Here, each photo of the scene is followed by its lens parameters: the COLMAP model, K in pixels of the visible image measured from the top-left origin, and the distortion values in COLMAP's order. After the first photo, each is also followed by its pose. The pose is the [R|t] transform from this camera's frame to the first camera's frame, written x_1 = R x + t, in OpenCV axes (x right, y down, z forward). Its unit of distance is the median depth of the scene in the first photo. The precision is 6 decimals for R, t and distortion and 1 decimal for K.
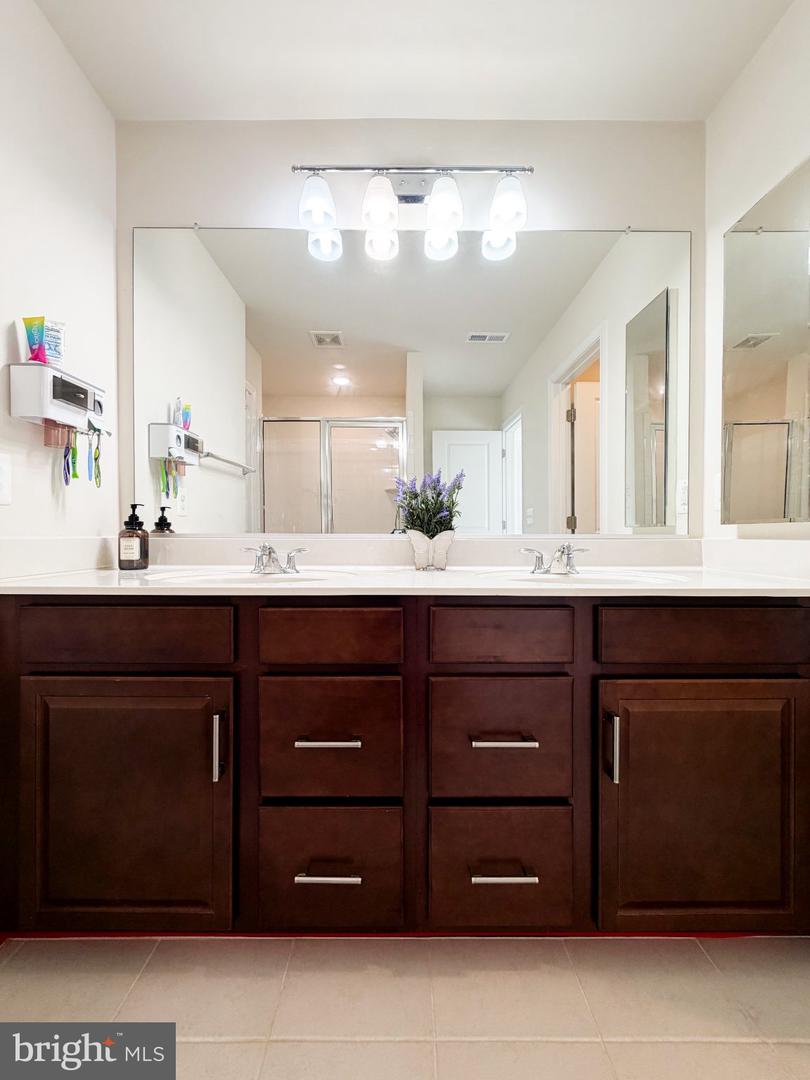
lens RADIAL K [[426.7, 0, 404.5], [0, 426.7, 534.7], [0, 0, 1]] dist [0.000841, 0.000518]
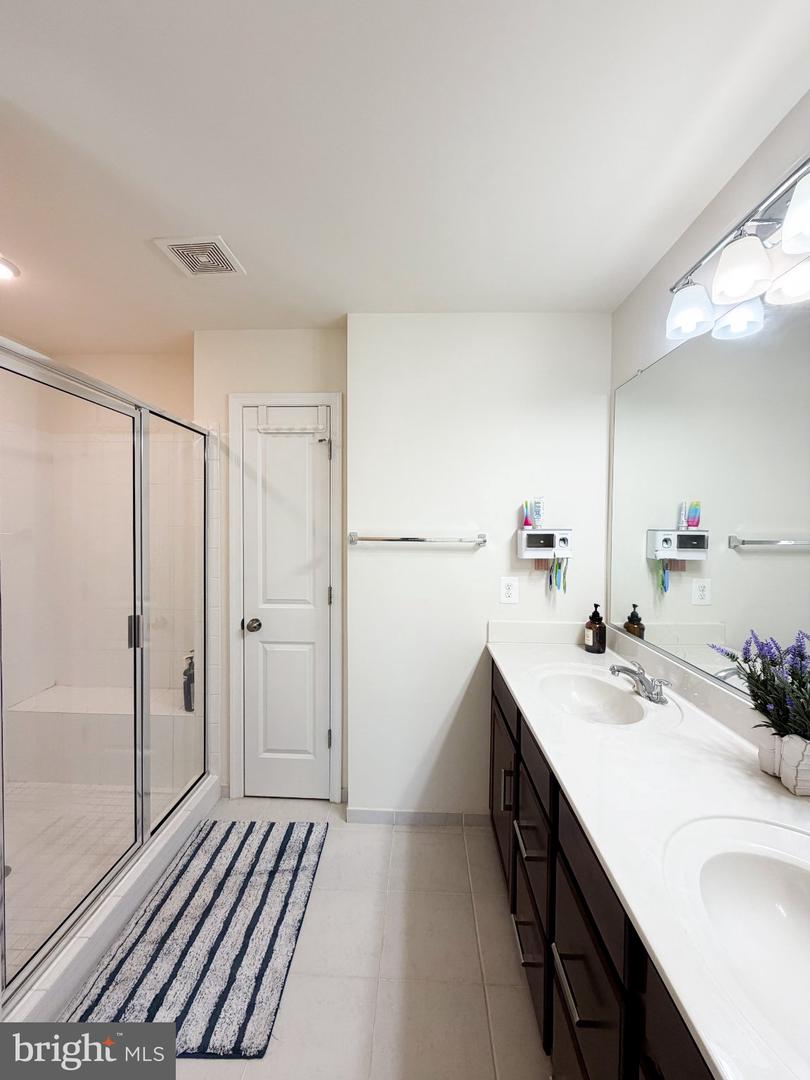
lens RADIAL K [[426.7, 0, 406.7], [0, 426.7, 537.5], [0, 0, 1]] dist [0.000841, 0.000518]
pose [[-0.014677, 0.025153, -0.999576, 0.737307], [-0.021933, 0.999435, 0.025472, -0.308467], [0.999652, 0.022297, -0.014117, 0.417233]]
